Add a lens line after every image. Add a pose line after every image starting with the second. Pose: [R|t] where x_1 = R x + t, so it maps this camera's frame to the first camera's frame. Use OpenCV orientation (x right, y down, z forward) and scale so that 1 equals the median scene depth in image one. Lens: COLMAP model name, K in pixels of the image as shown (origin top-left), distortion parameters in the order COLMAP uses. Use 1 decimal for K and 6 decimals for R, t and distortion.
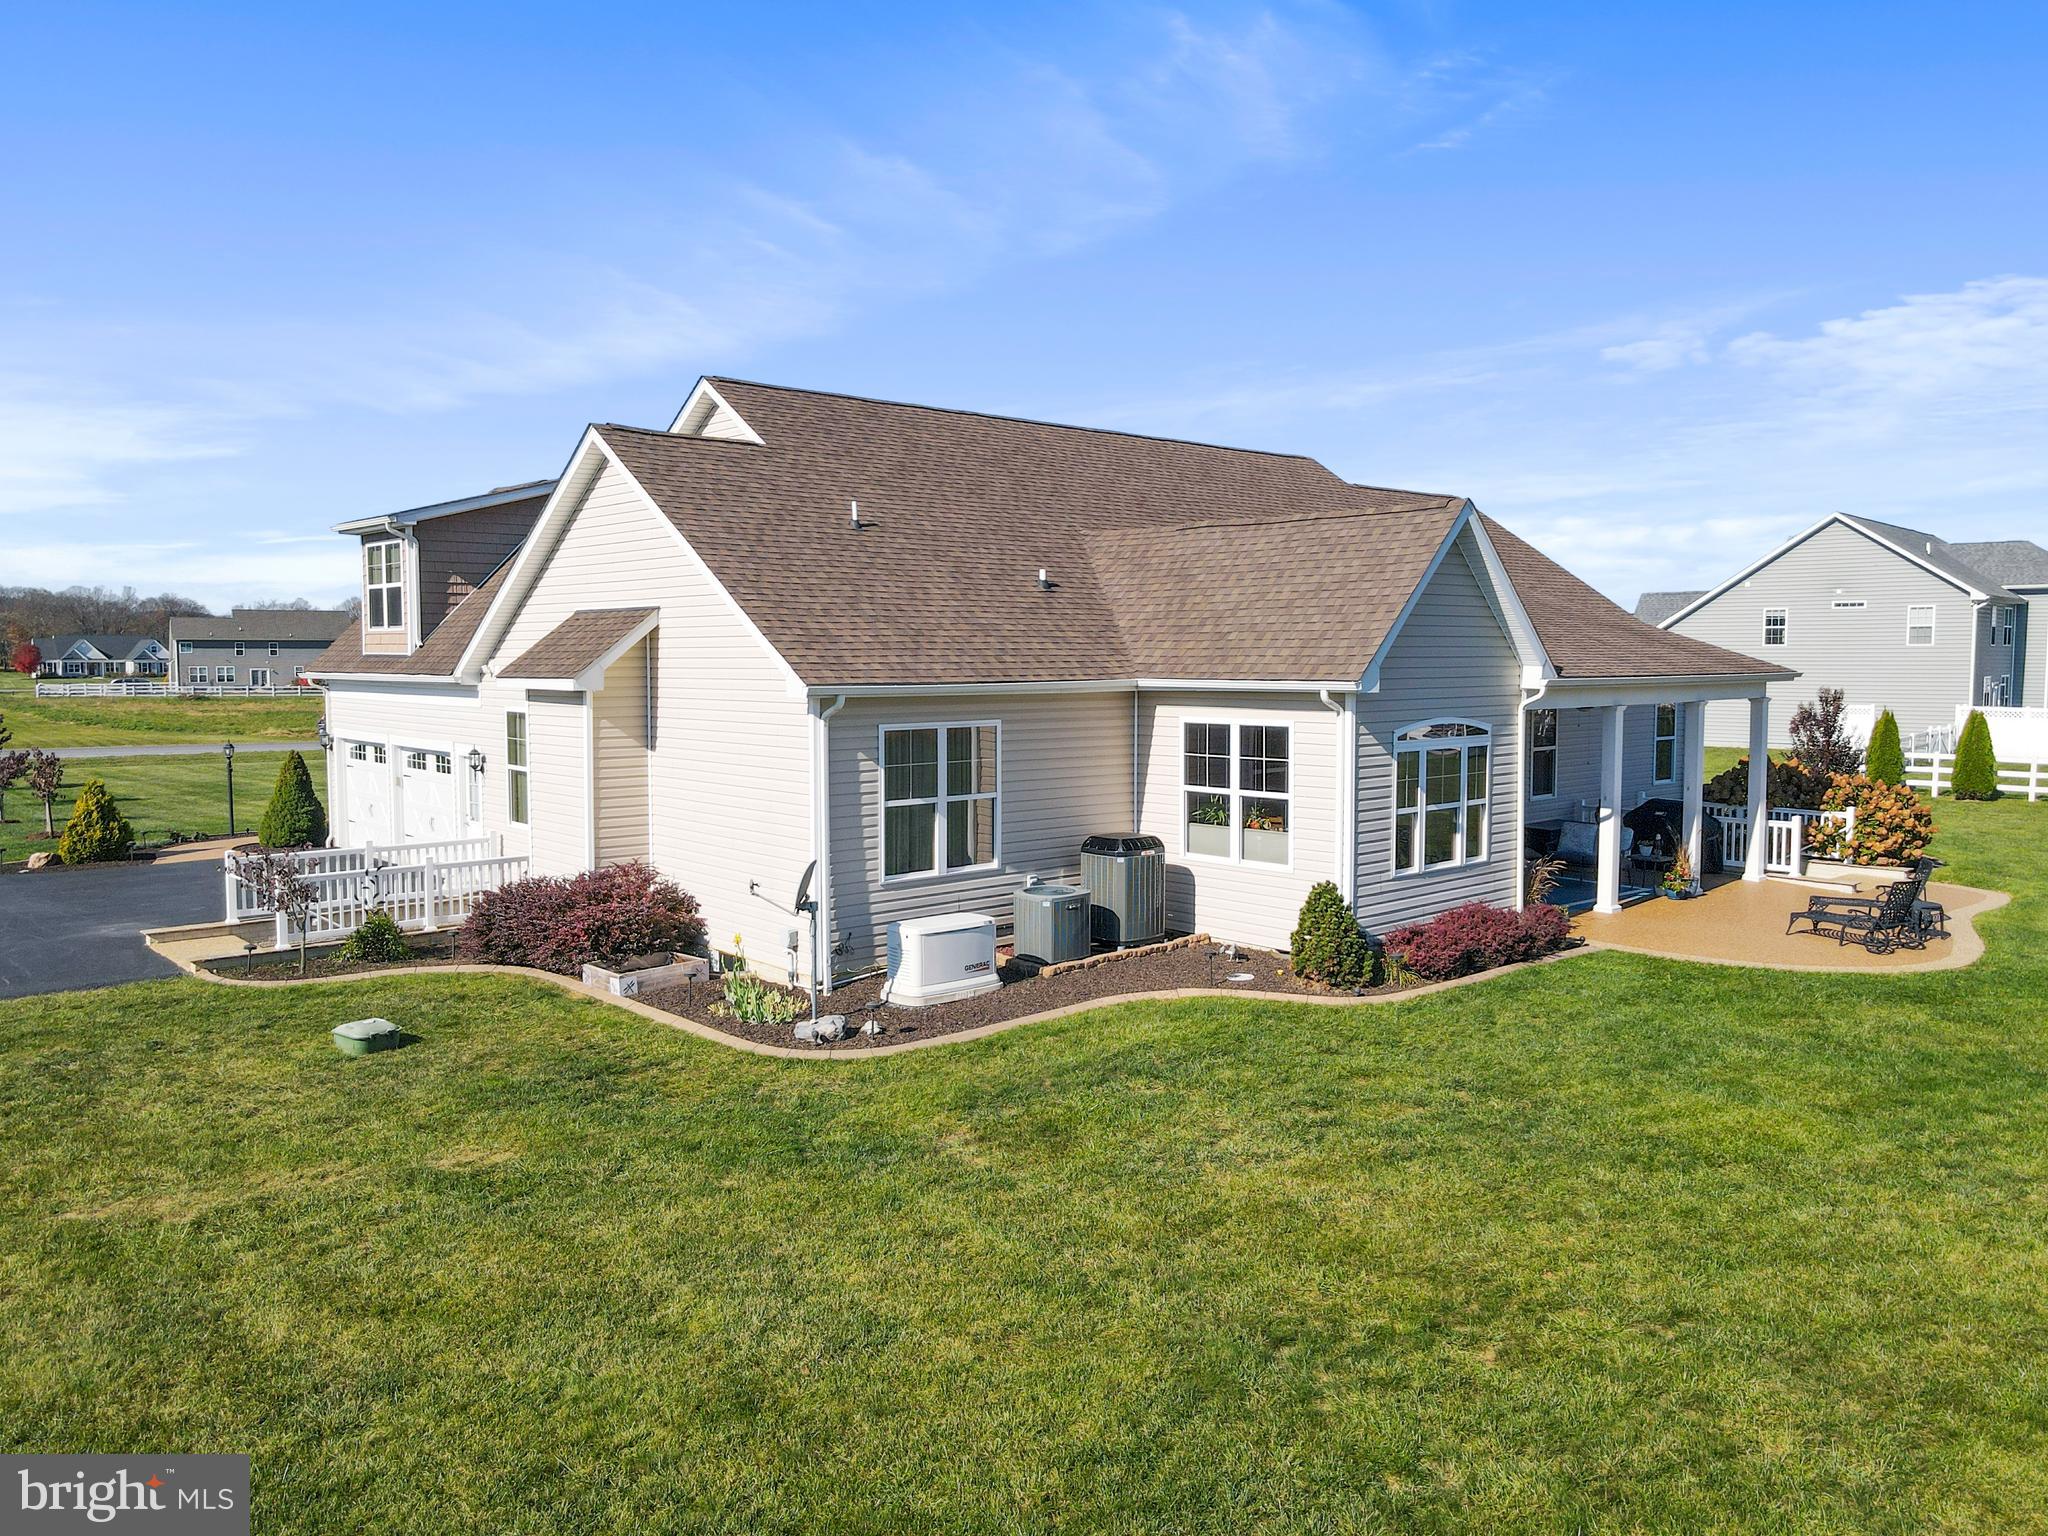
lens RADIAL K [[1527.8, 0, 1022.7], [0, 1527.8, 766.8], [0, 0, 1]] dist [-0.045079, 0.007082]
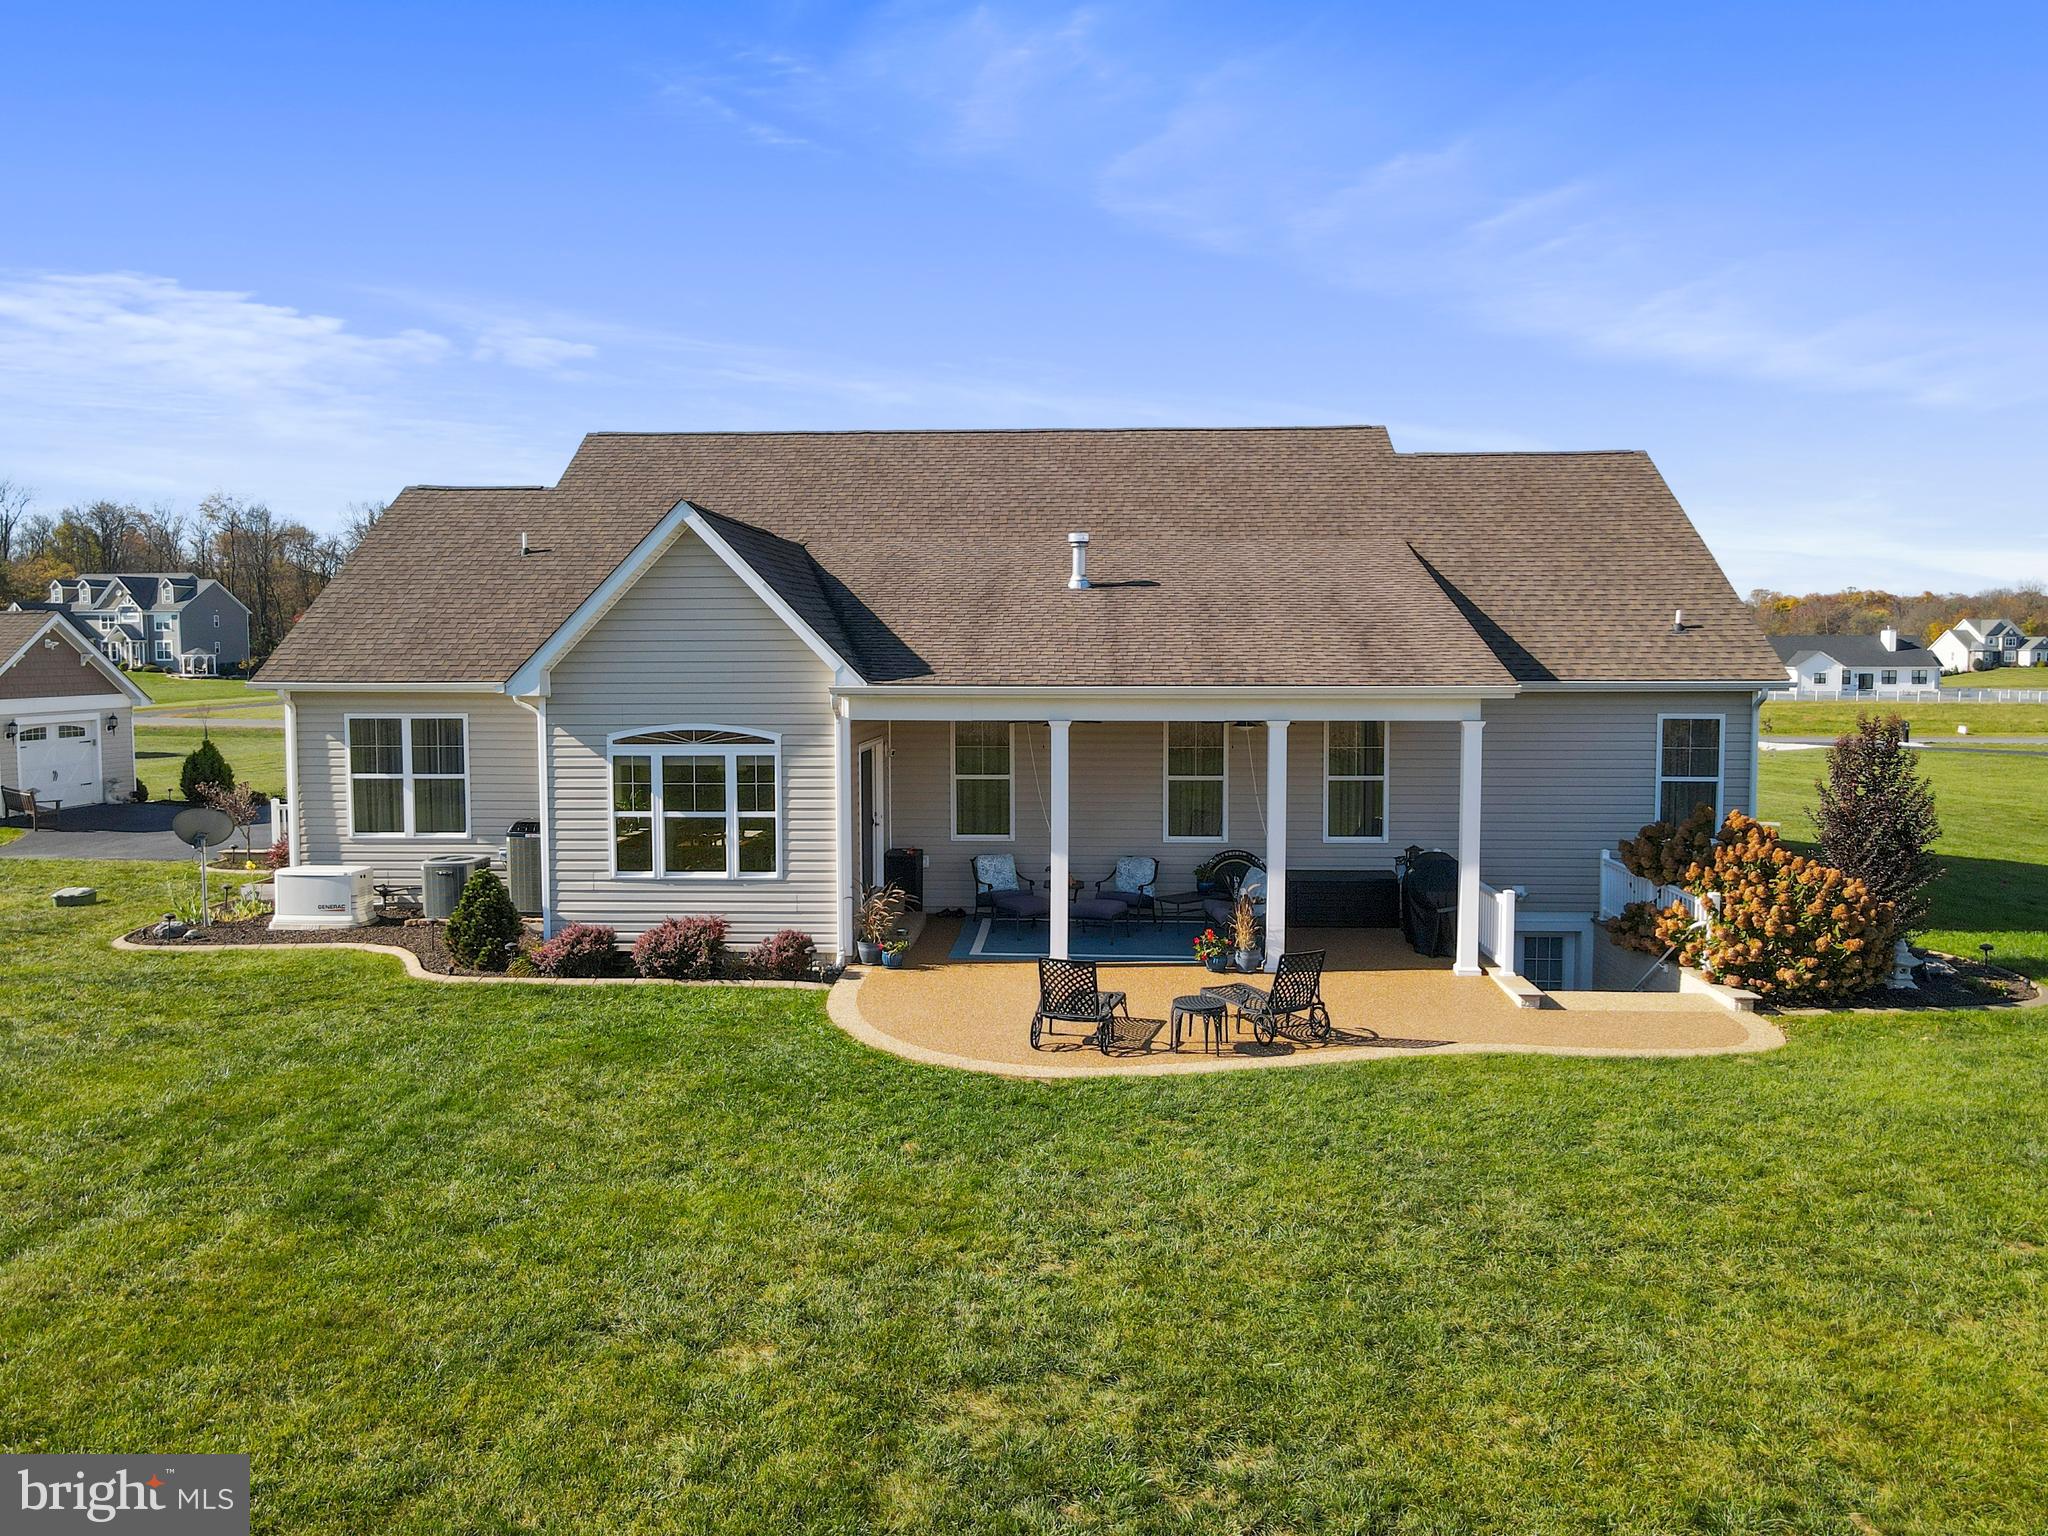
lens RADIAL K [[1527.8, 0, 1021.0], [0, 1527.8, 761.7], [0, 0, 1]] dist [-0.045079, 0.007082]
pose [[0.716647, 0.048448, -0.695751, 1.184038], [-0.052712, 0.998494, 0.015235, -0.036012], [0.695441, 0.025756, 0.718121, 0.476484]]
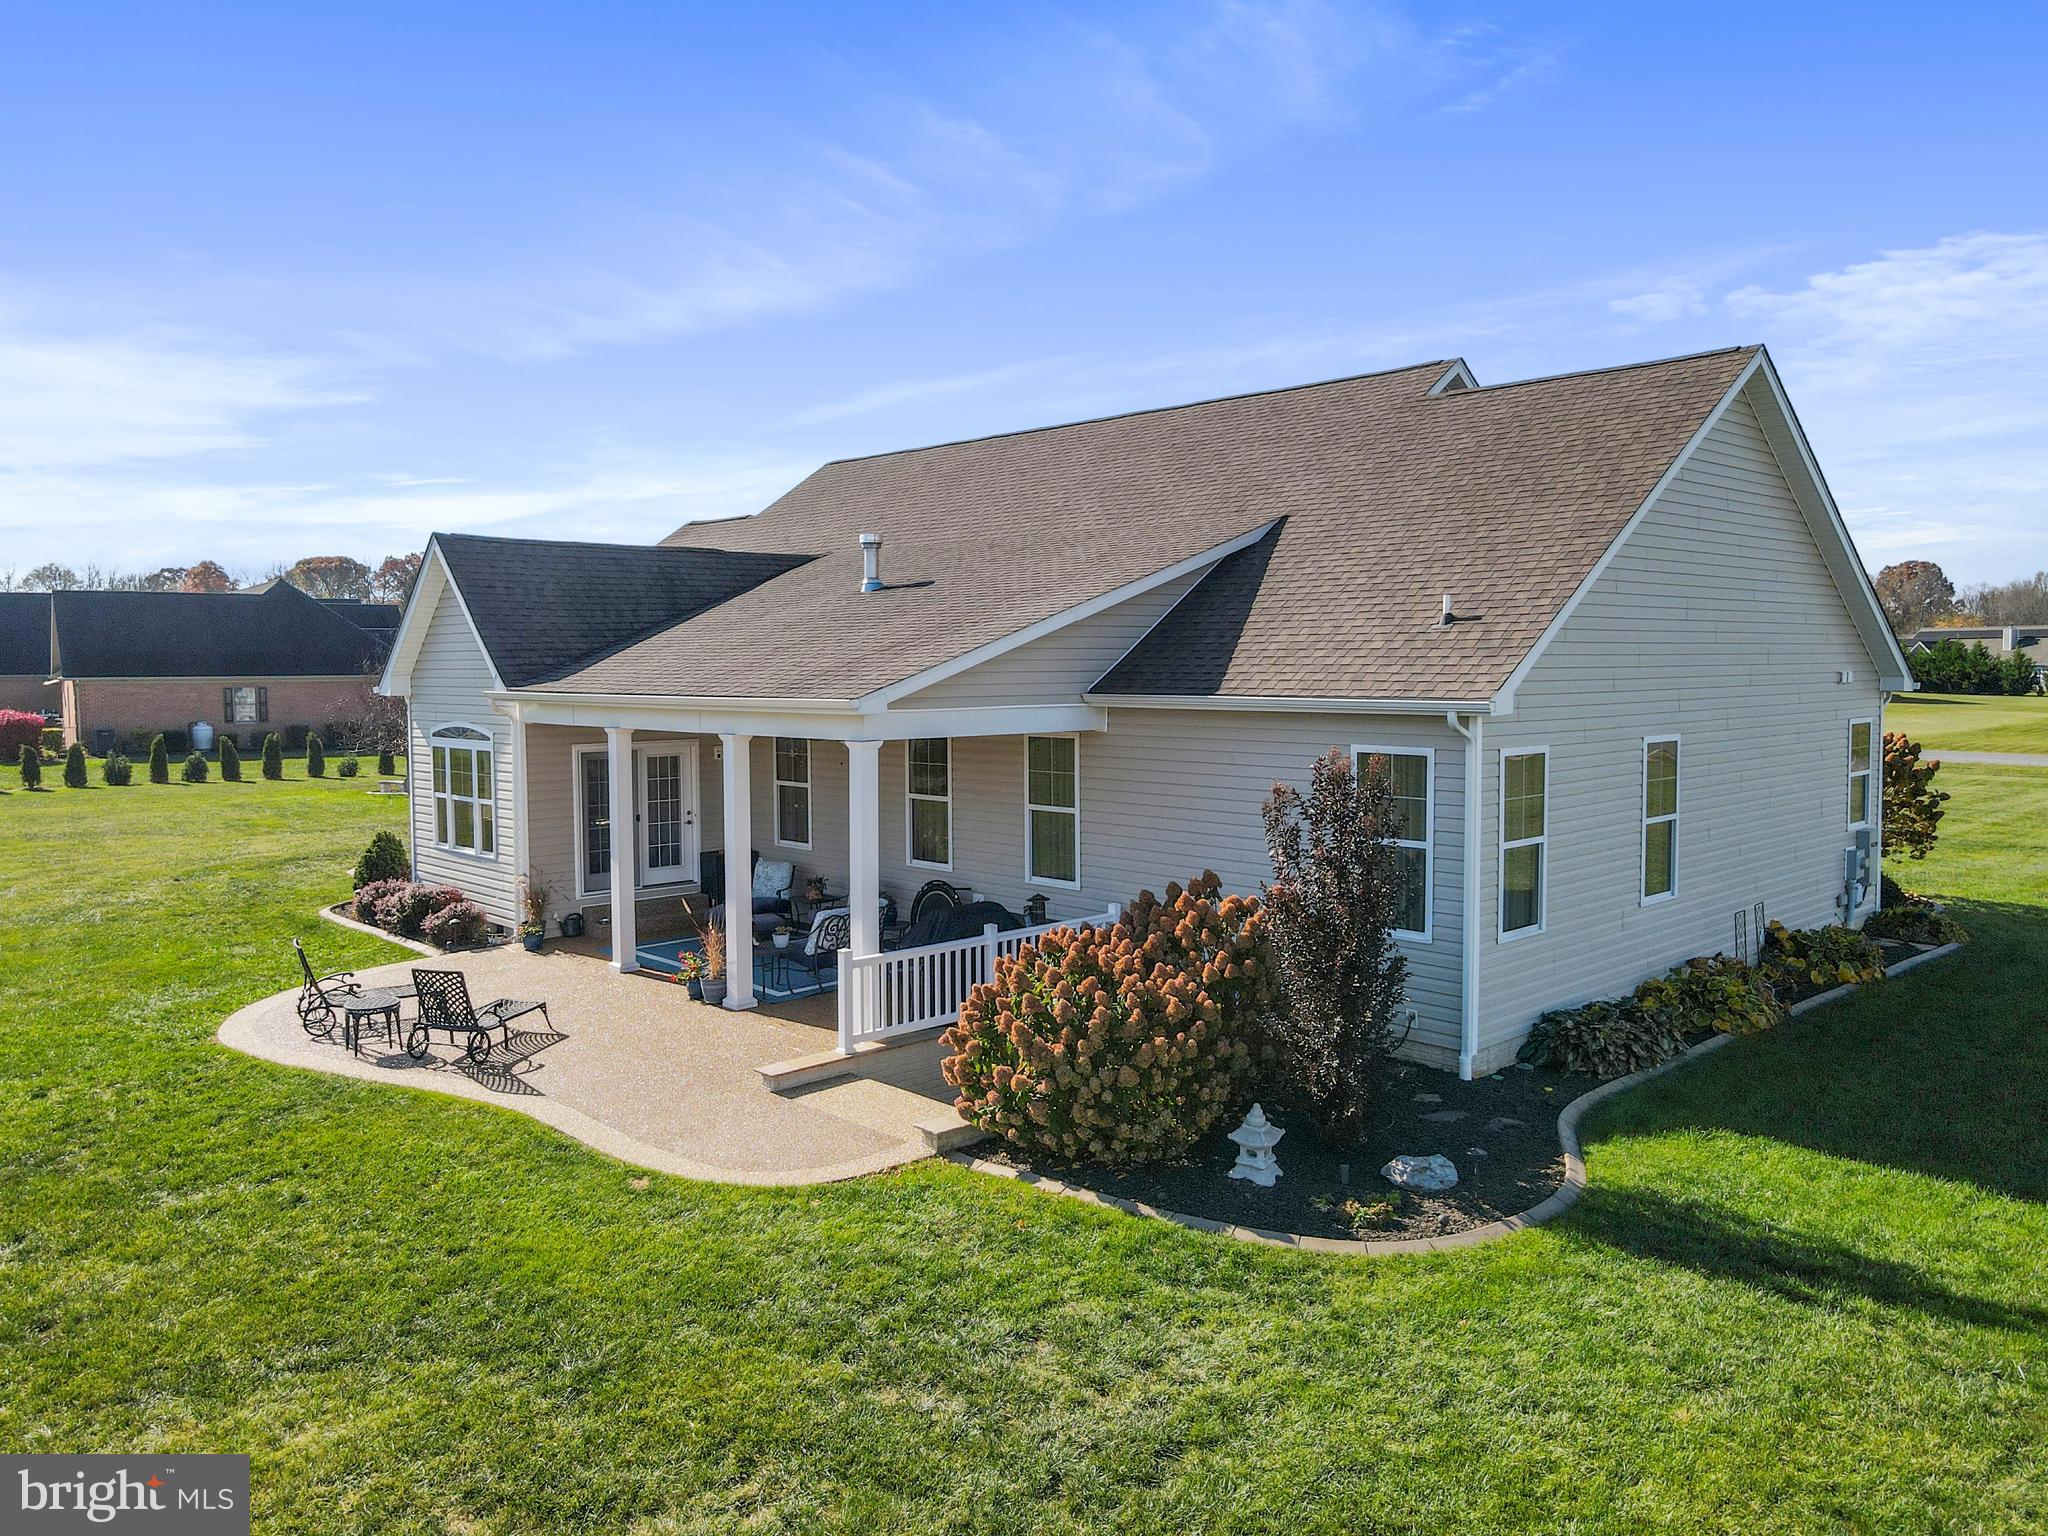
lens RADIAL K [[1527.8, 0, 1022.5], [0, 1527.8, 767.4], [0, 0, 1]] dist [-0.045079, 0.007082]
pose [[0.031937, 0.073363, -0.996794, 1.535128], [-0.069632, 0.995043, 0.071003, -0.115337], [0.997061, 0.067141, 0.036887, 1.463173]]
